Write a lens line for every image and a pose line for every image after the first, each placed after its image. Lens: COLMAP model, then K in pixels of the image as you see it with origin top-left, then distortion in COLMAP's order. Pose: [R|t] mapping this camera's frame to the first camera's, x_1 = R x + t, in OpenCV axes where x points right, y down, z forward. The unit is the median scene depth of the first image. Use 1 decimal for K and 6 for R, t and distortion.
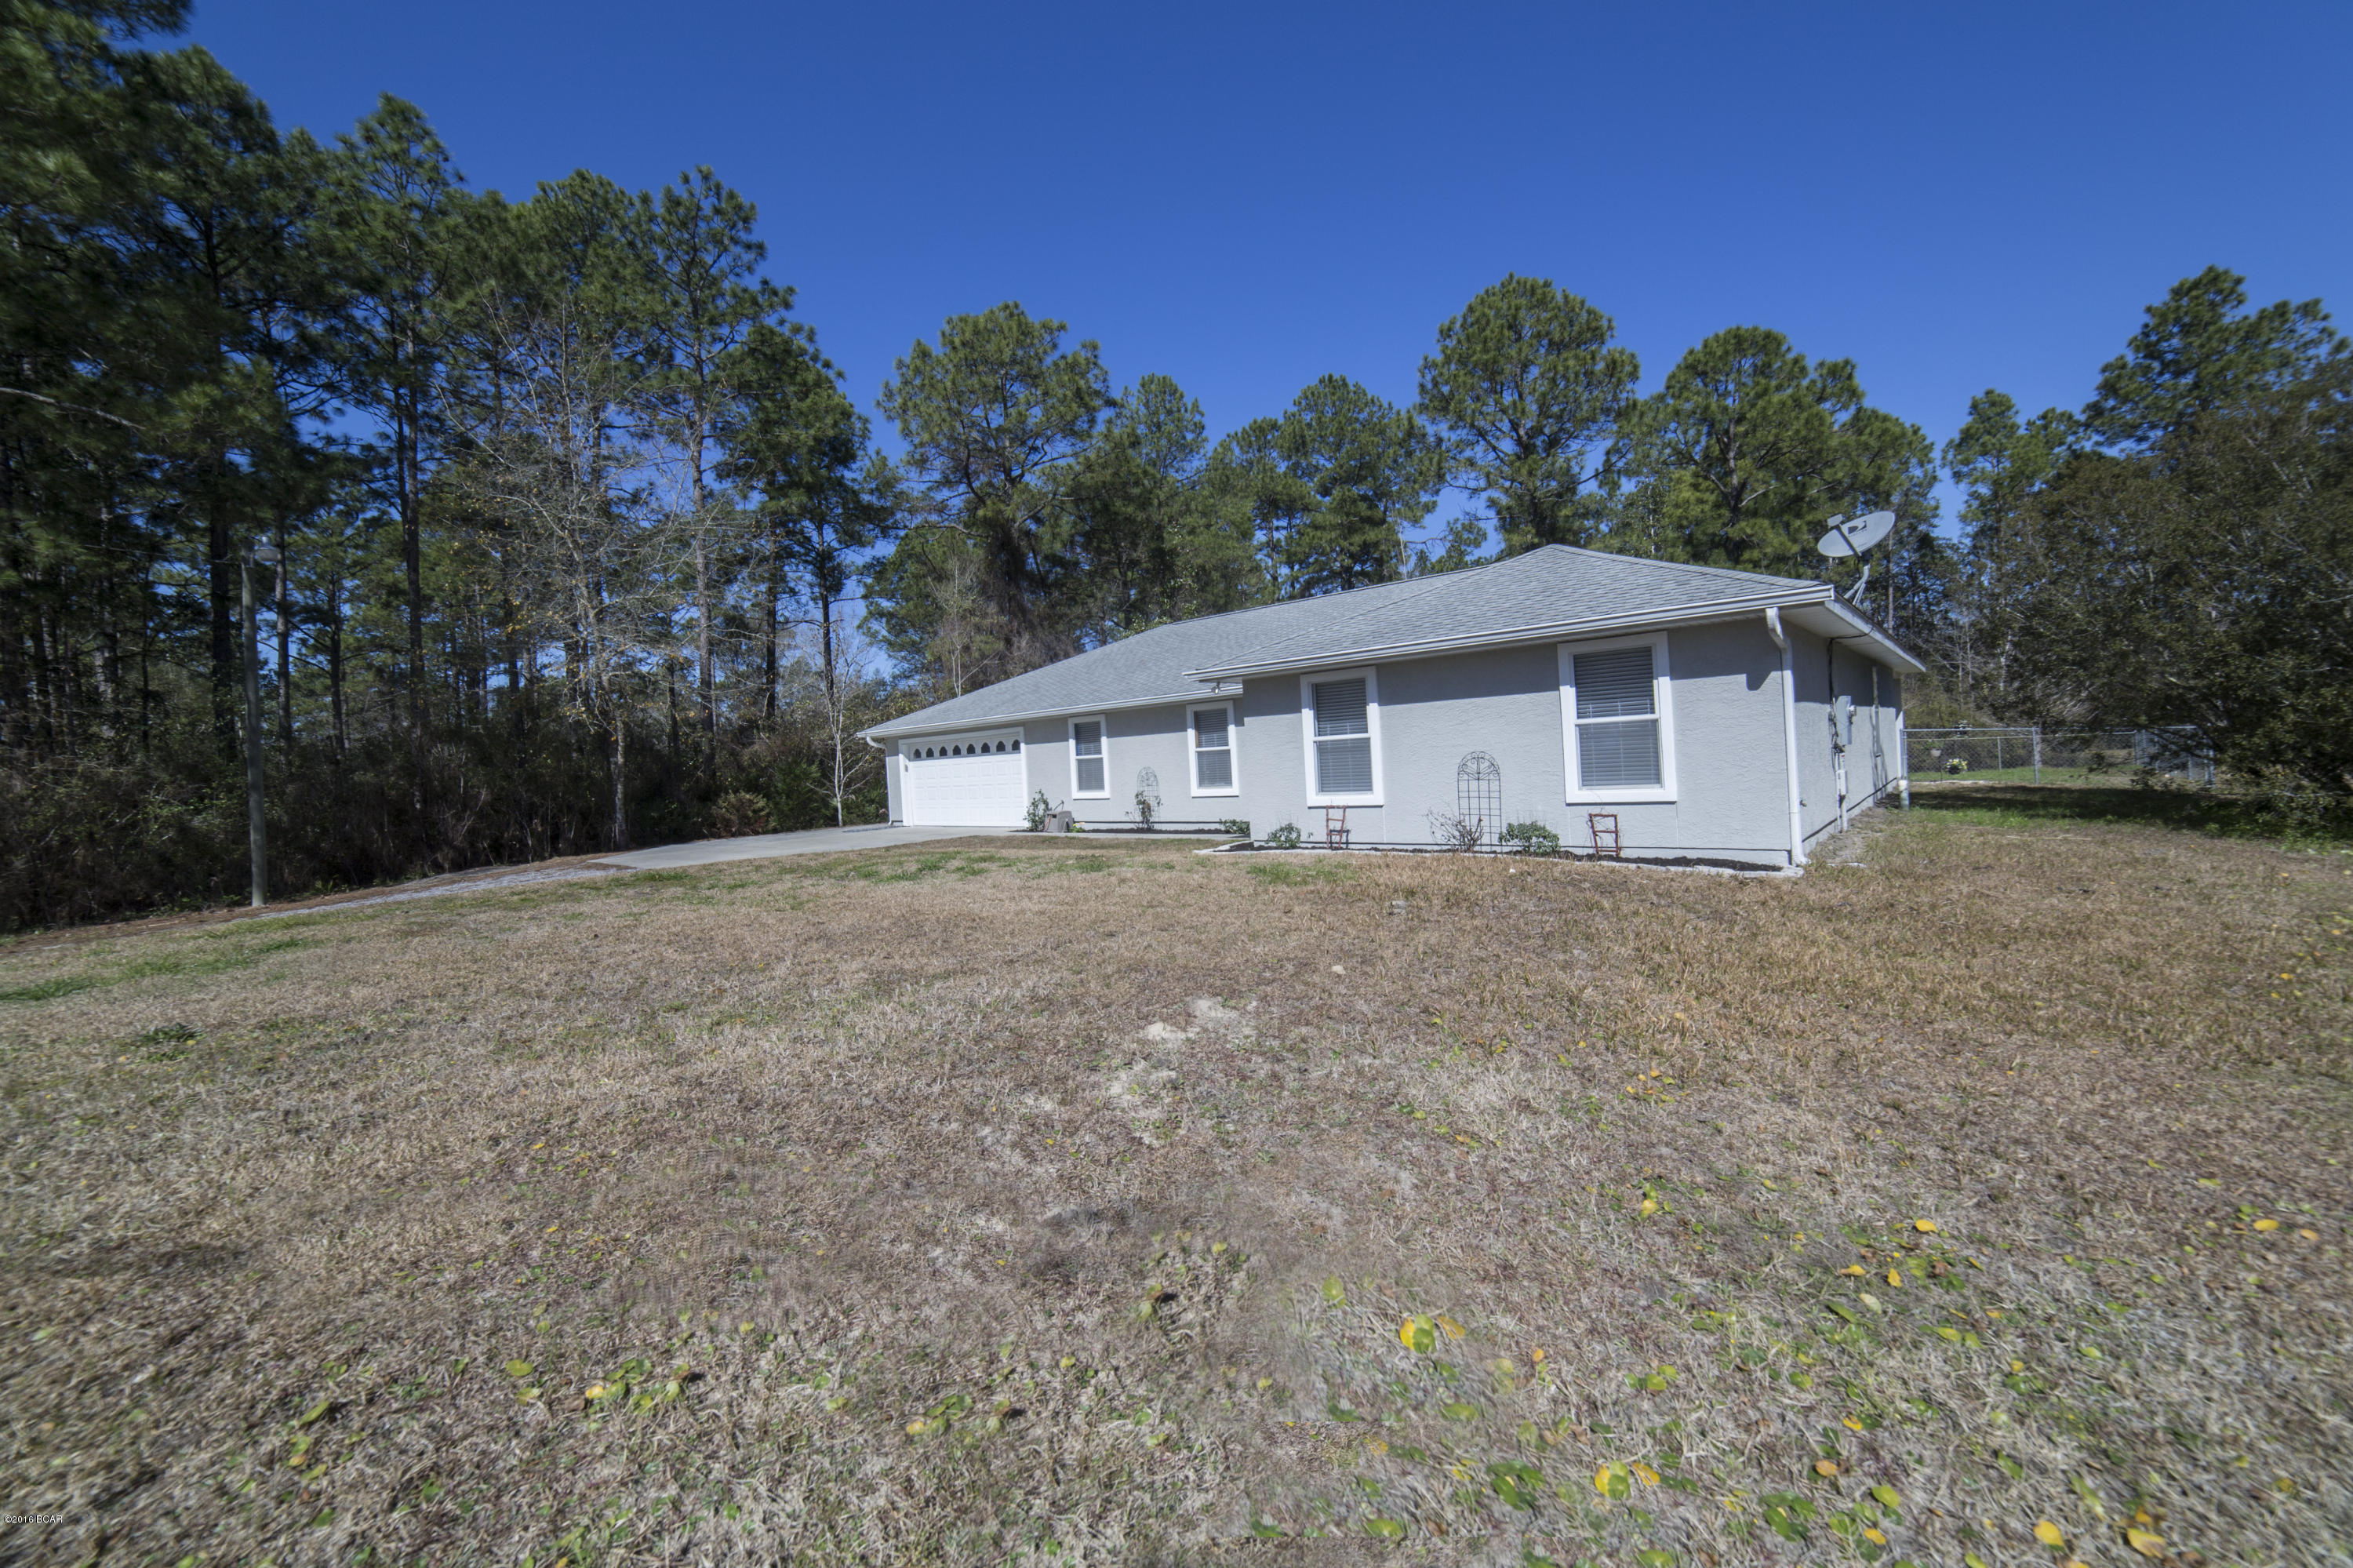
lens RADIAL K [[940.9, 0, 1171.5], [0, 940.9, 766.2], [0, 0, 1]] dist [-0.070957, 0.023723]
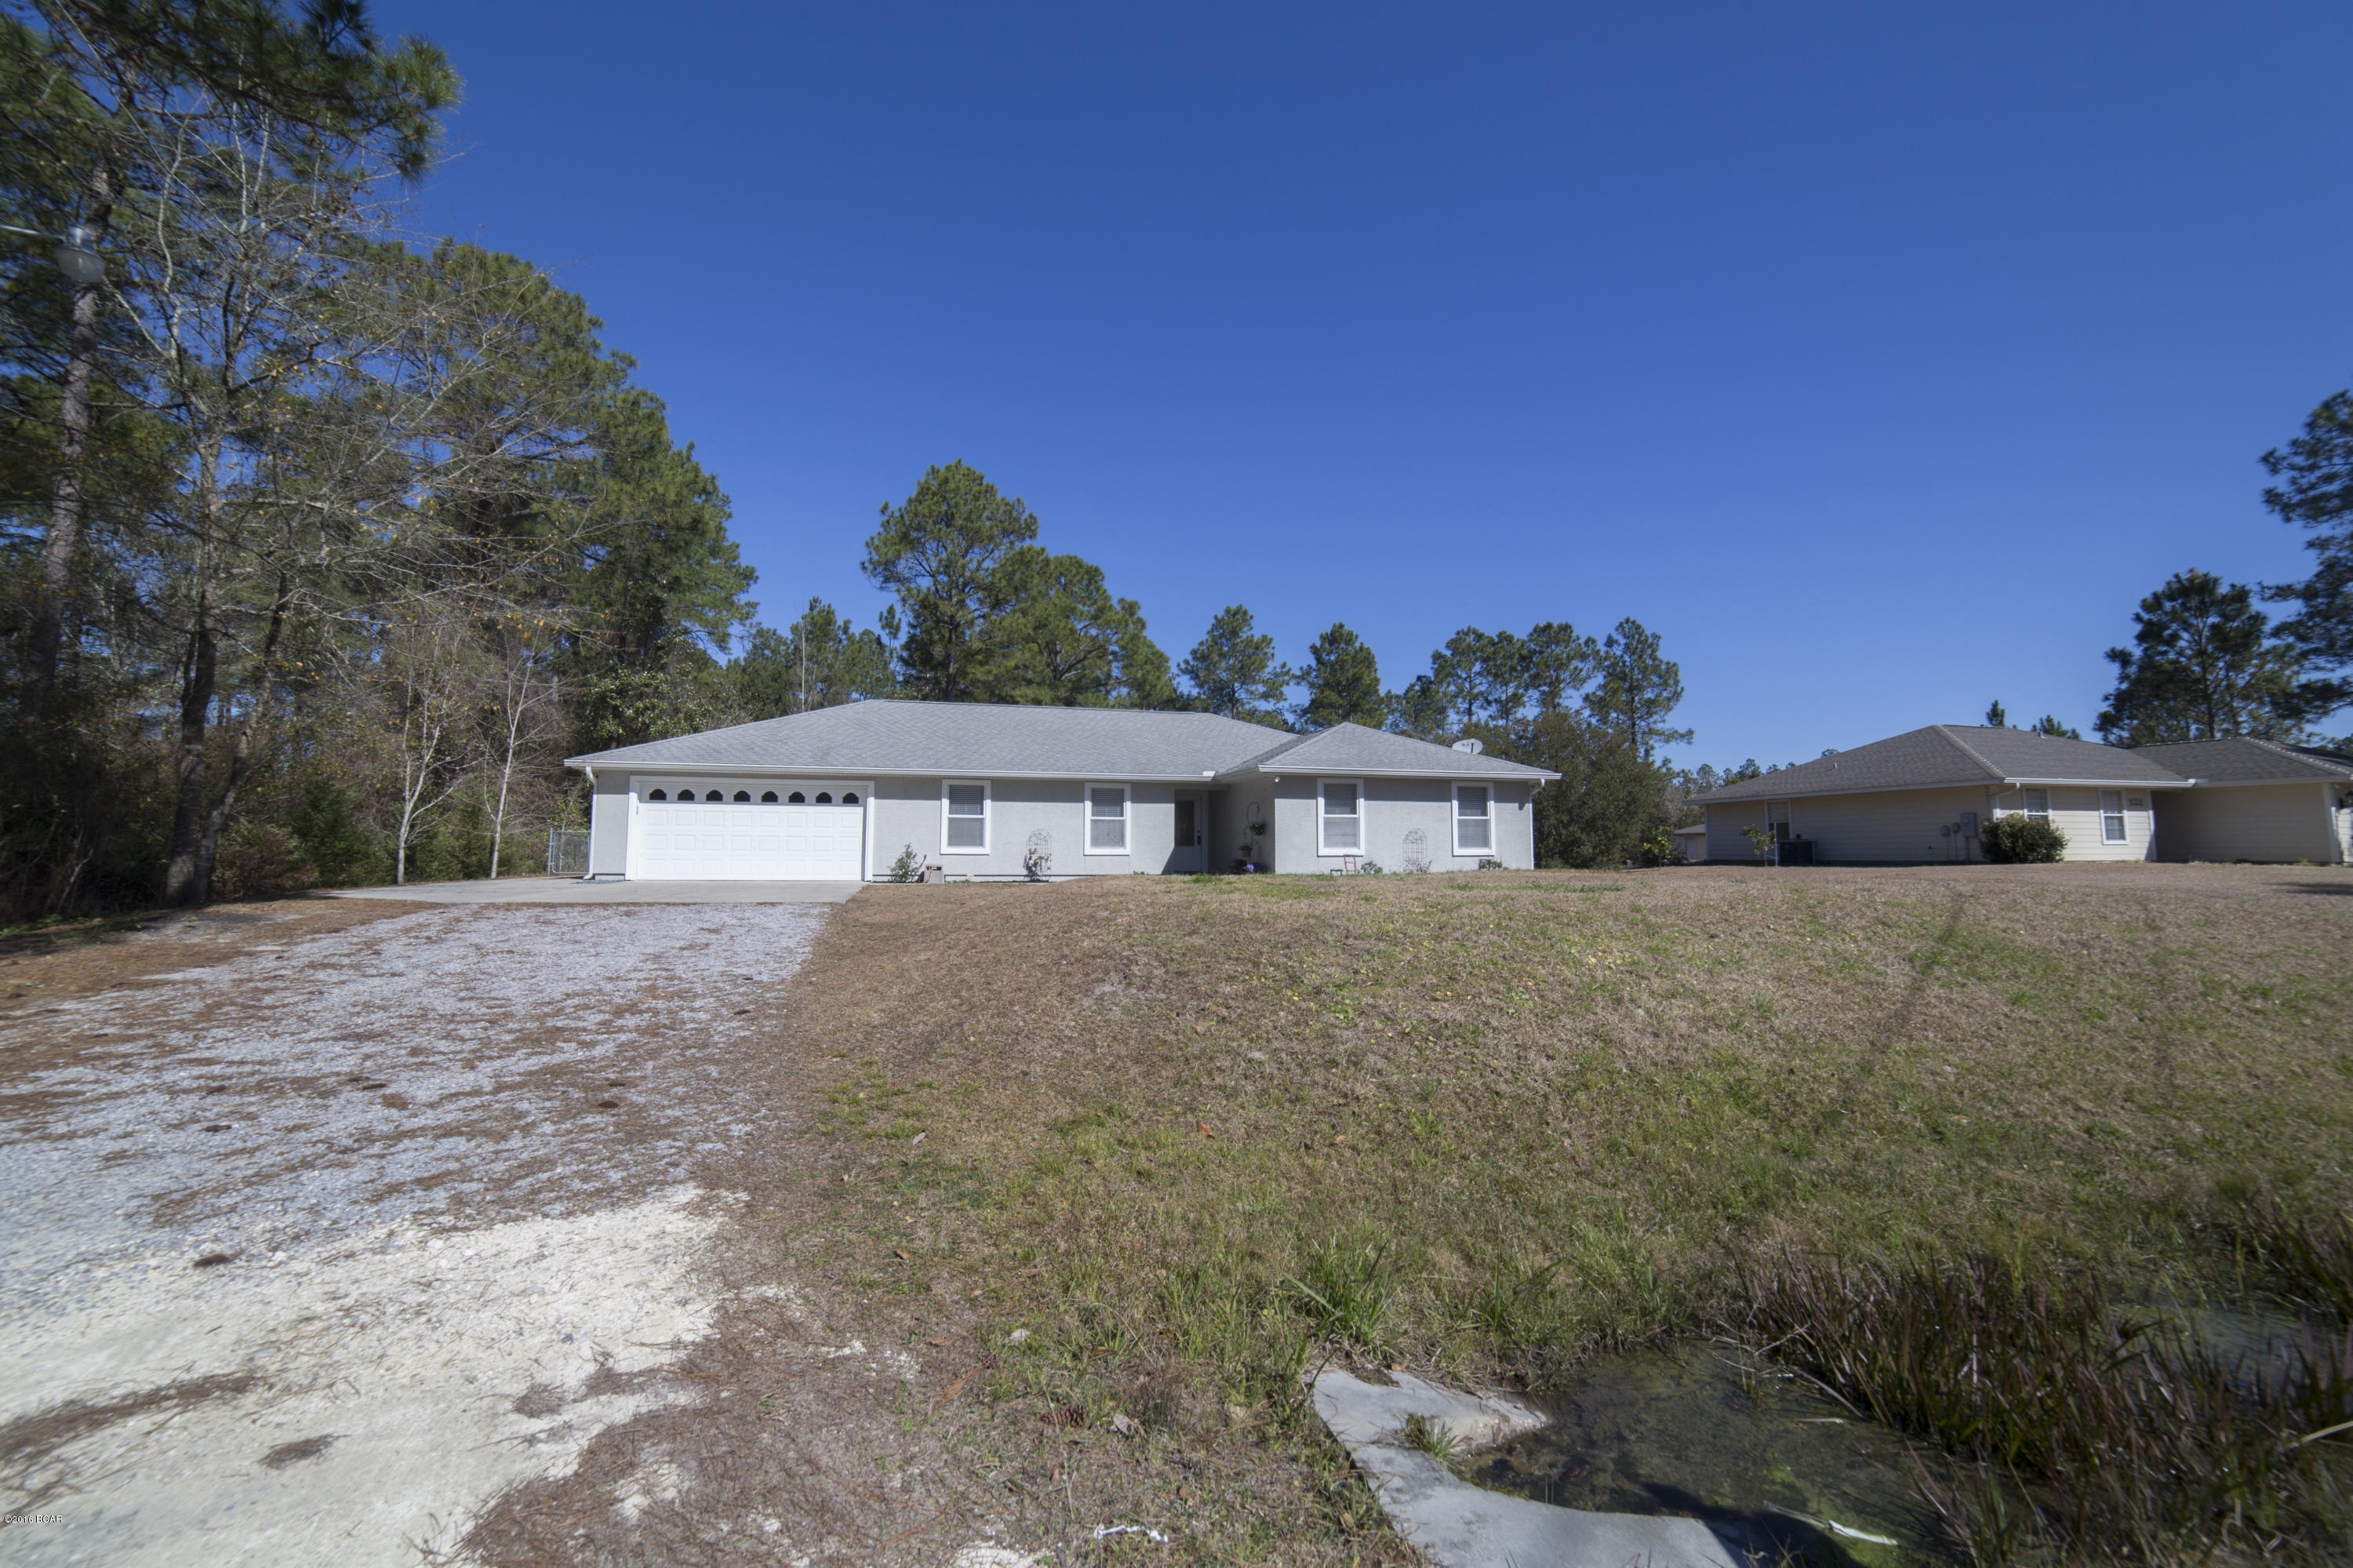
lens RADIAL K [[940.9, 0, 1171.5], [0, 940.9, 766.2], [0, 0, 1]] dist [-0.070957, 0.023723]
pose [[0.544784, 0.135734, 0.827518, -0.880734], [-0.028635, 0.989249, -0.143410, 0.083335], [-0.838087, 0.054432, 0.542814, 0.195005]]
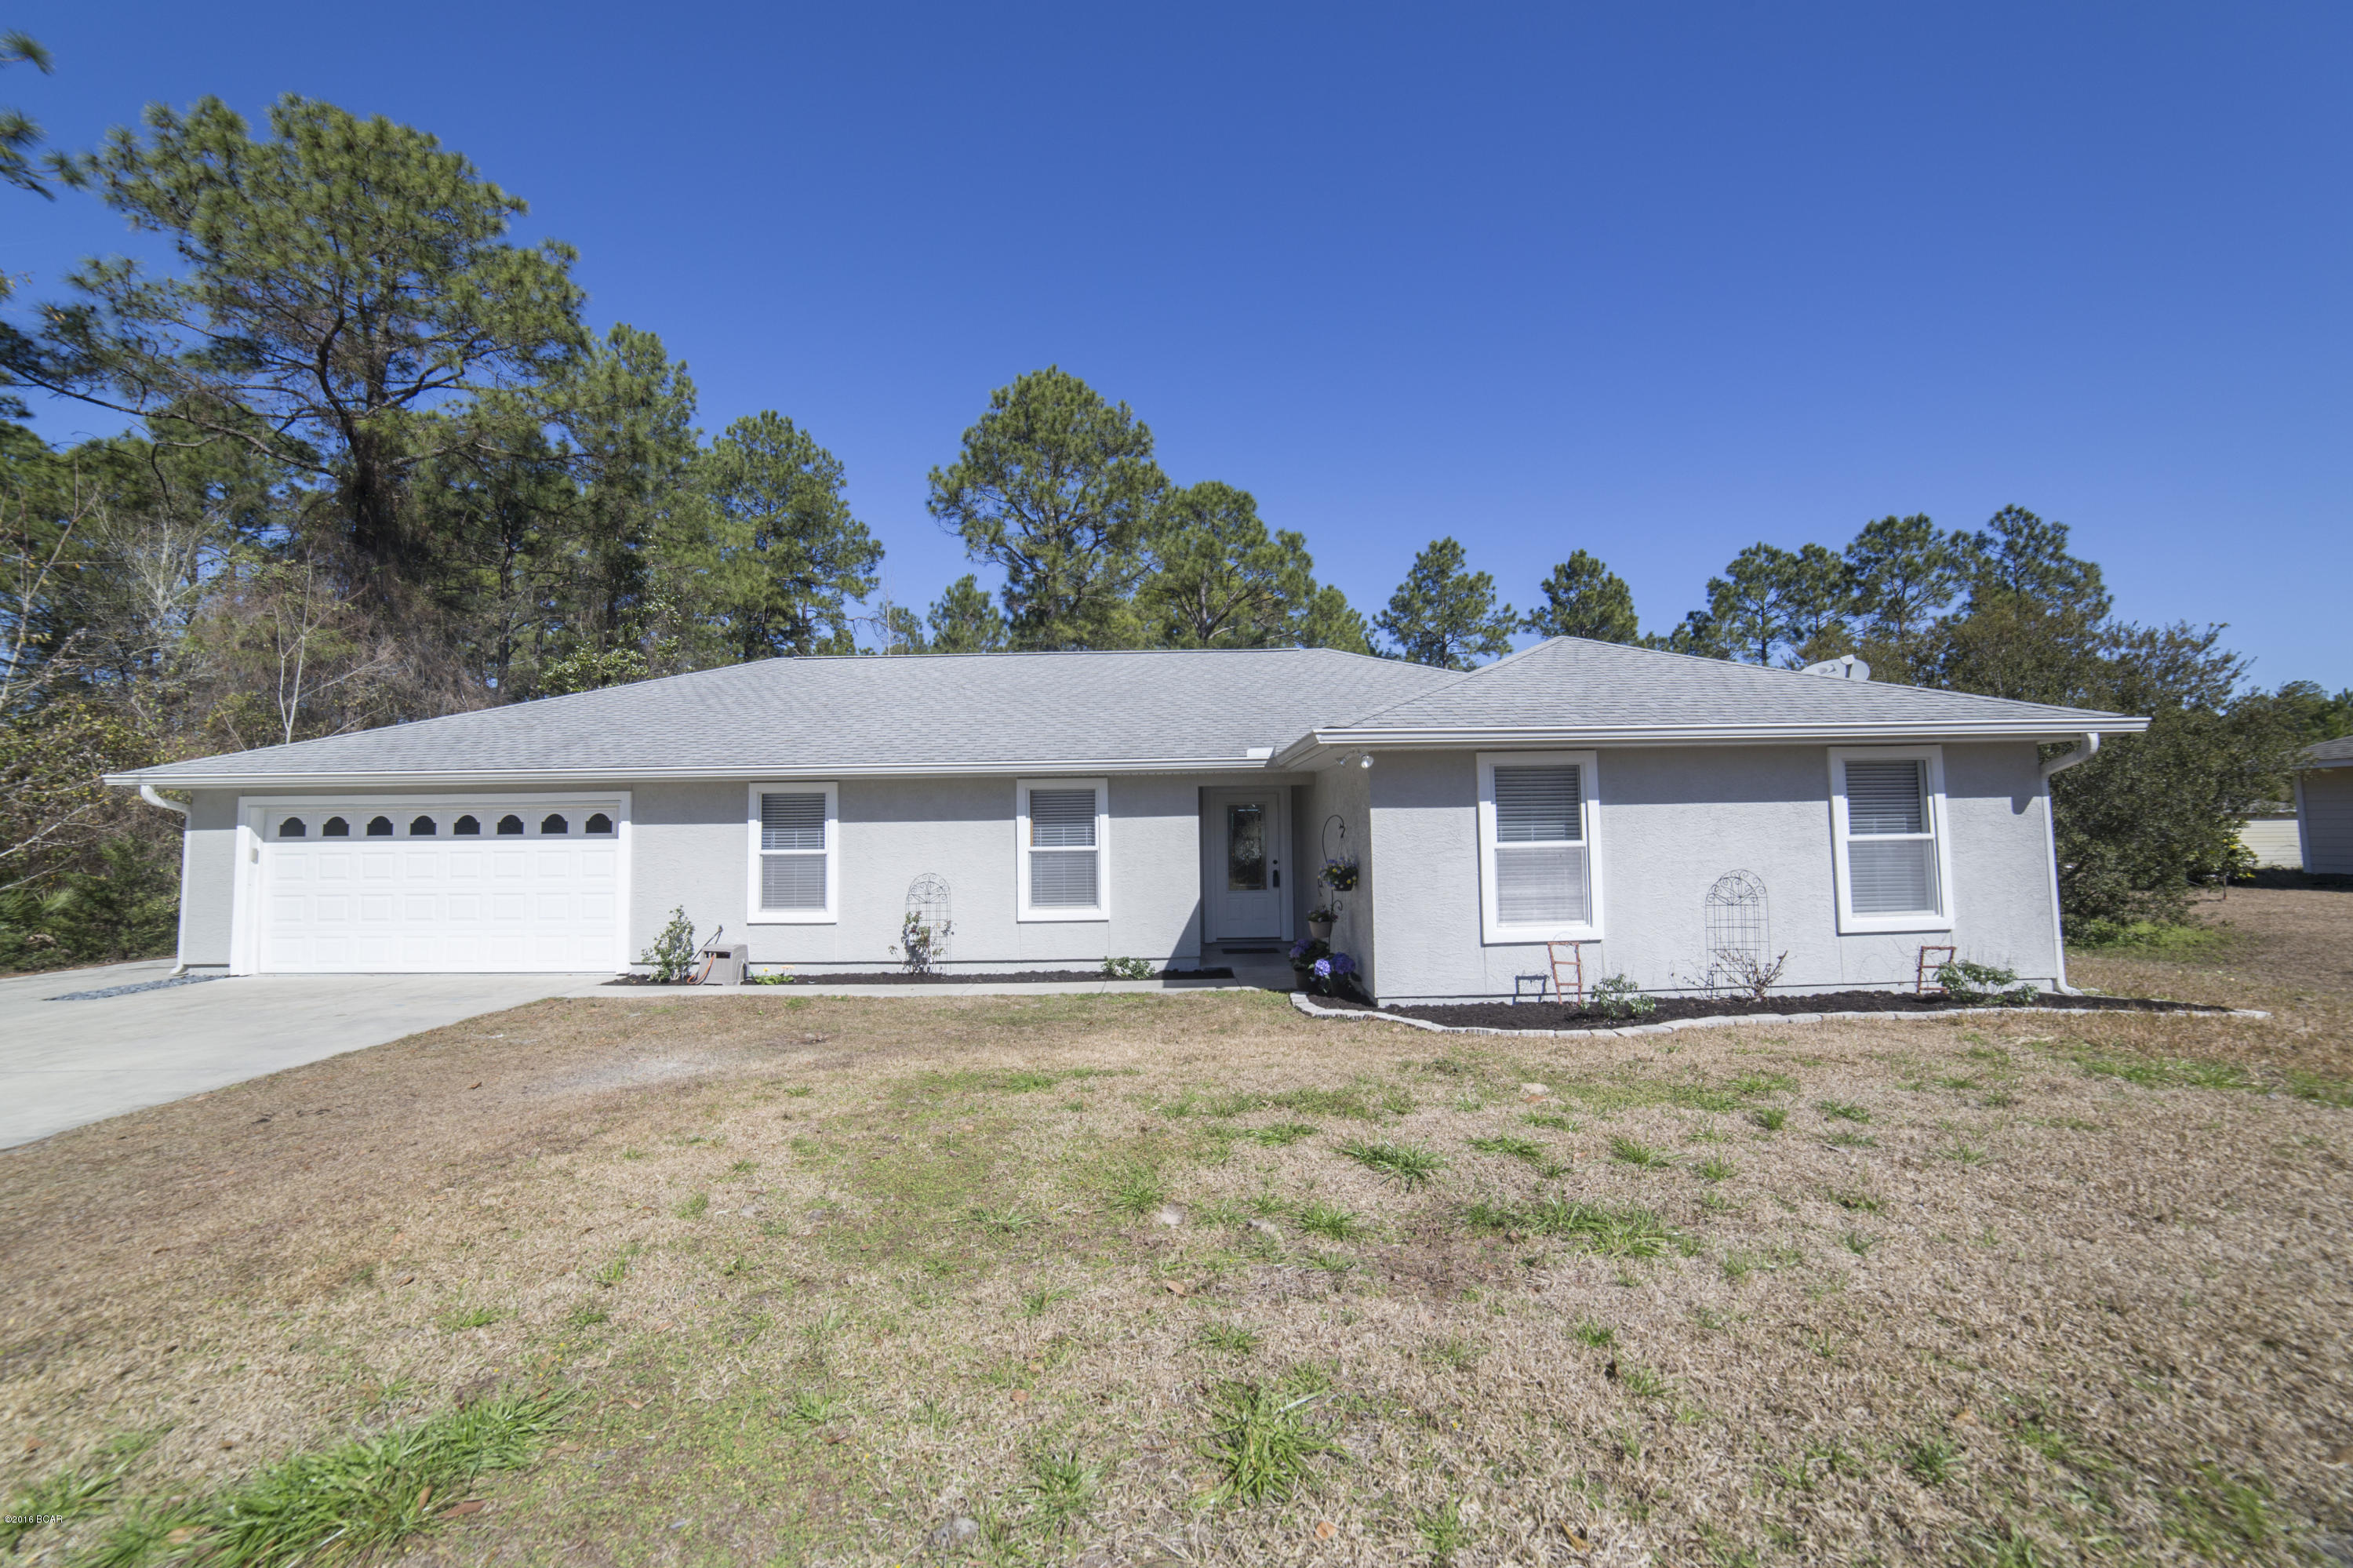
lens RADIAL K [[940.9, 0, 1171.5], [0, 940.9, 766.2], [0, 0, 1]] dist [-0.070957, 0.023723]
pose [[0.738771, 0.094642, 0.667279, -0.306937], [-0.022590, 0.993012, -0.115832, -0.001057], [-0.673578, 0.070499, 0.735746, 0.410038]]
